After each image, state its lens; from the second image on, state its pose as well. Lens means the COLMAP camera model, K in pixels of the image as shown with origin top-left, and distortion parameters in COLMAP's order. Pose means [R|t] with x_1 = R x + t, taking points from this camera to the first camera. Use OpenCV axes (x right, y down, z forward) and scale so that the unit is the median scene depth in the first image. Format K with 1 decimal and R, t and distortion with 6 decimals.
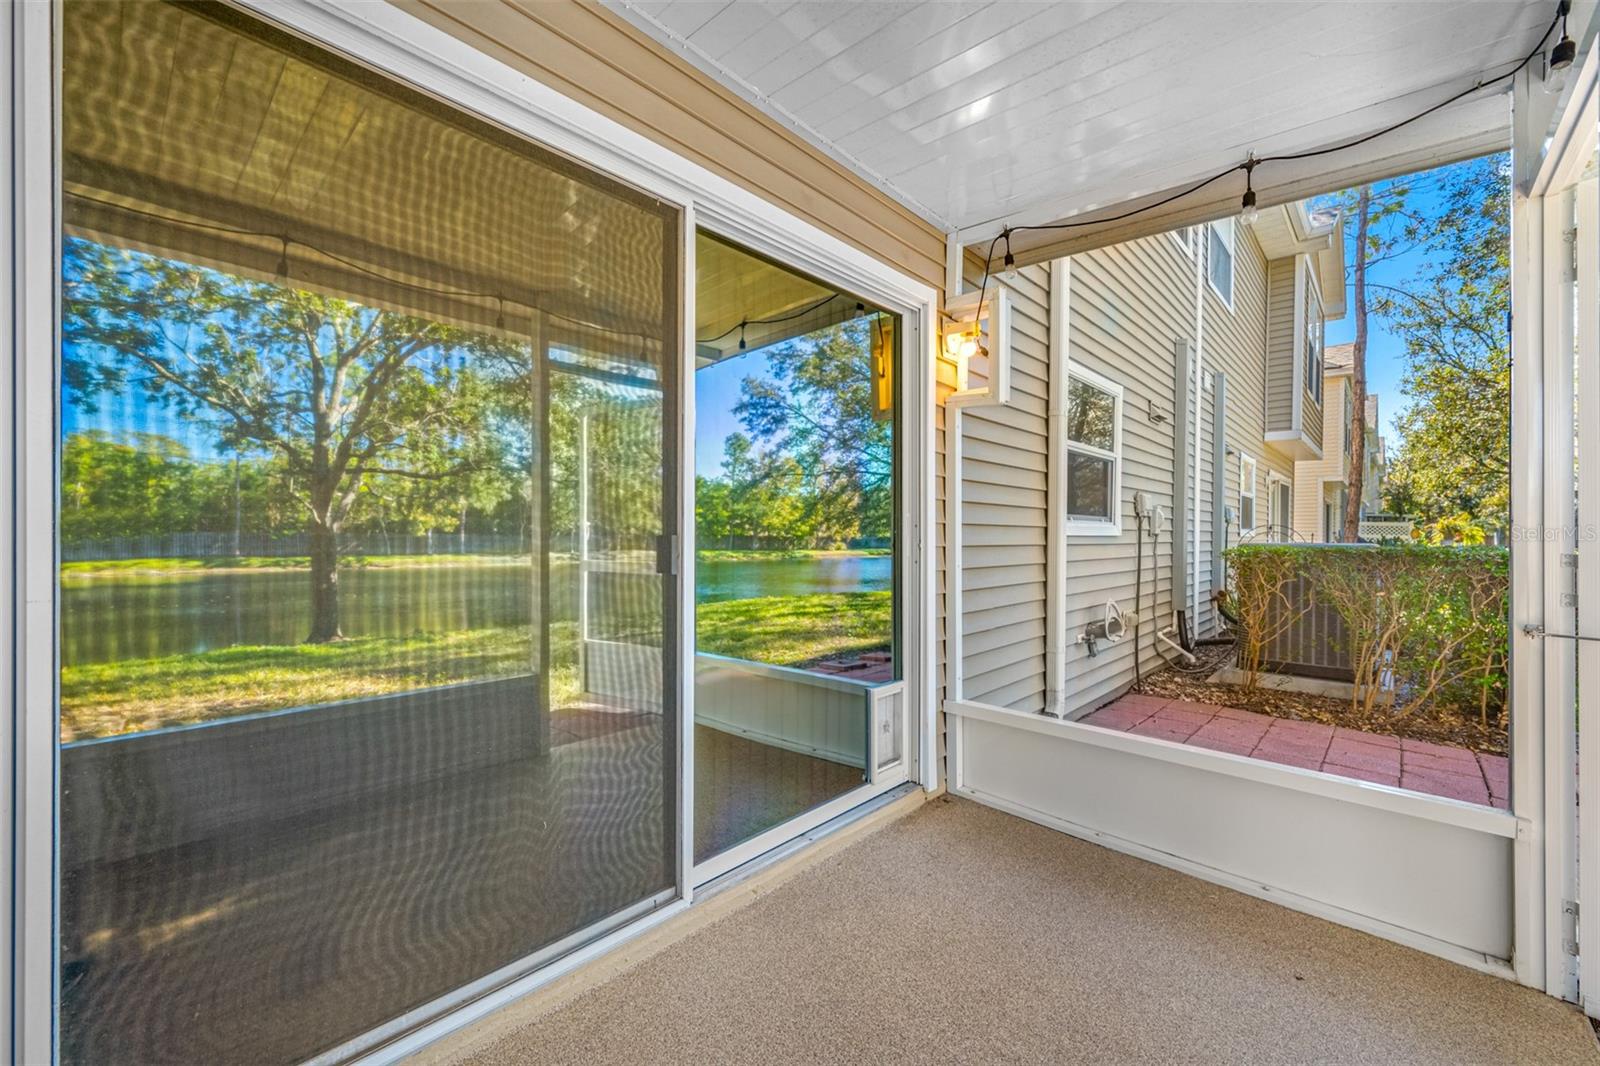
lens RADIAL K [[652.6, 0, 800.1], [0, 652.6, 525.9], [0, 0, 1]] dist [-0.000316, 0.000258]
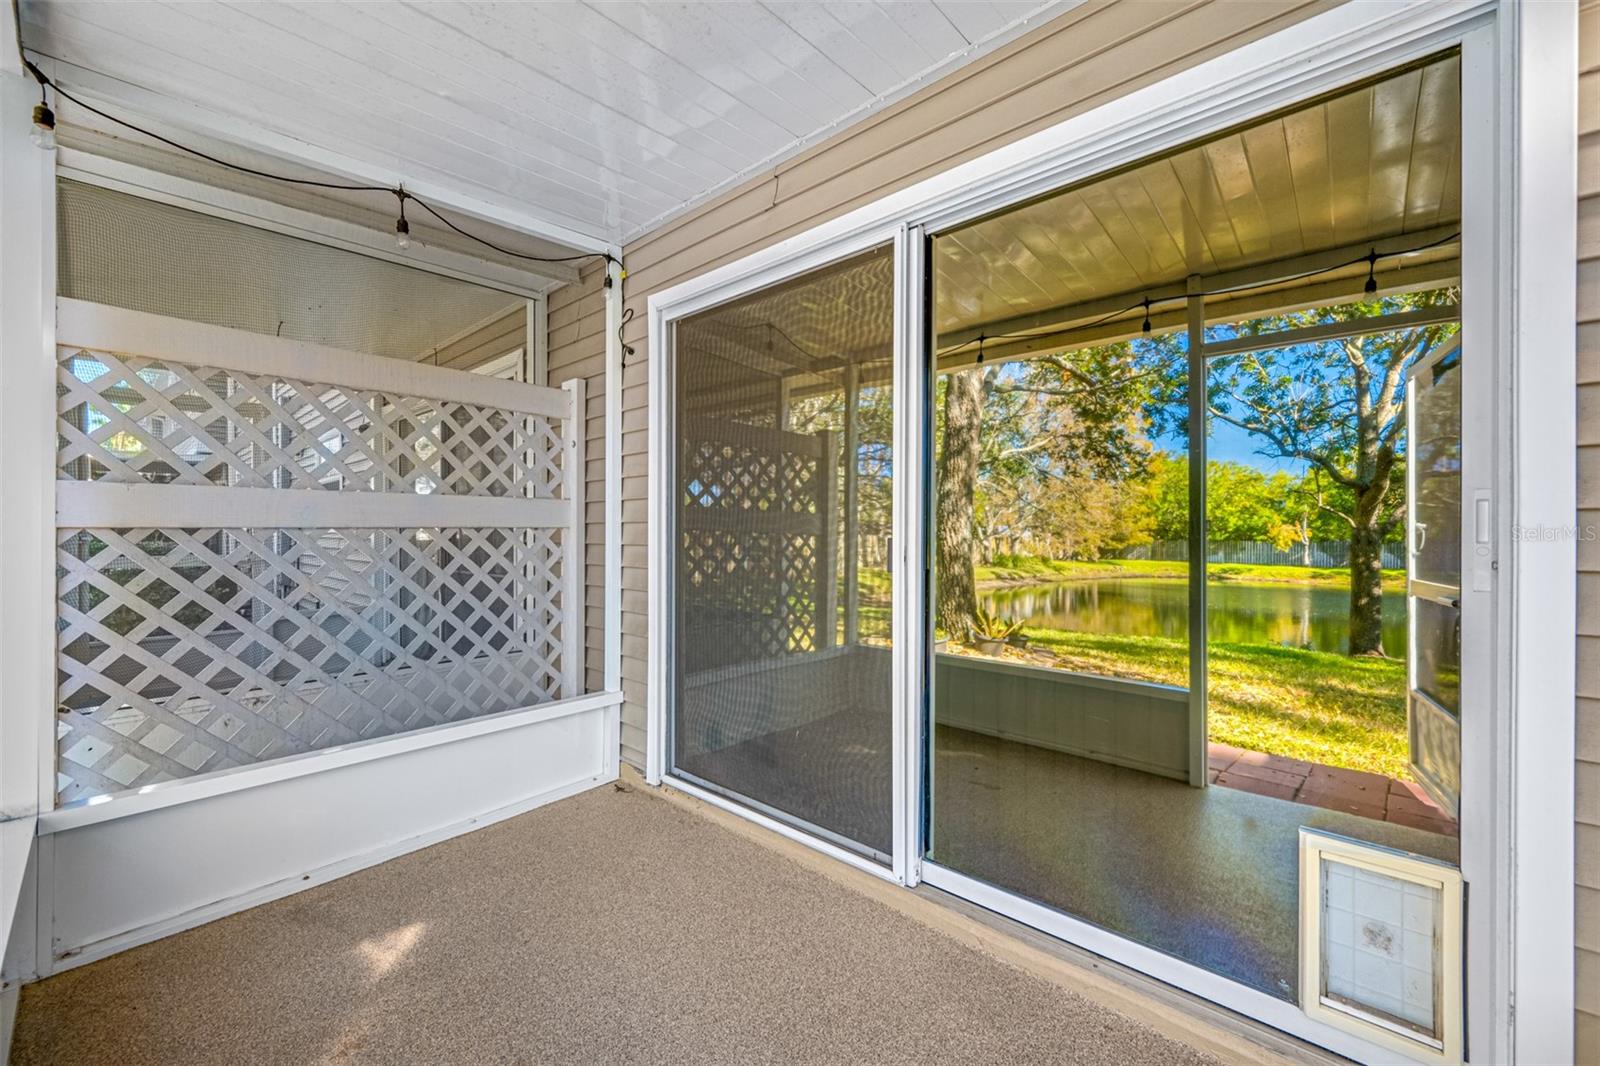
lens RADIAL K [[629.1, 0, 820.7], [0, 629.1, 548.8], [0, 0, 1]] dist [-0.000150, 0.000017]
pose [[0.030791, 0.012136, -0.999452, 0.468629], [0.001617, 0.999924, 0.012192, 0.010017], [0.999525, -0.001992, 0.030769, 0.461006]]
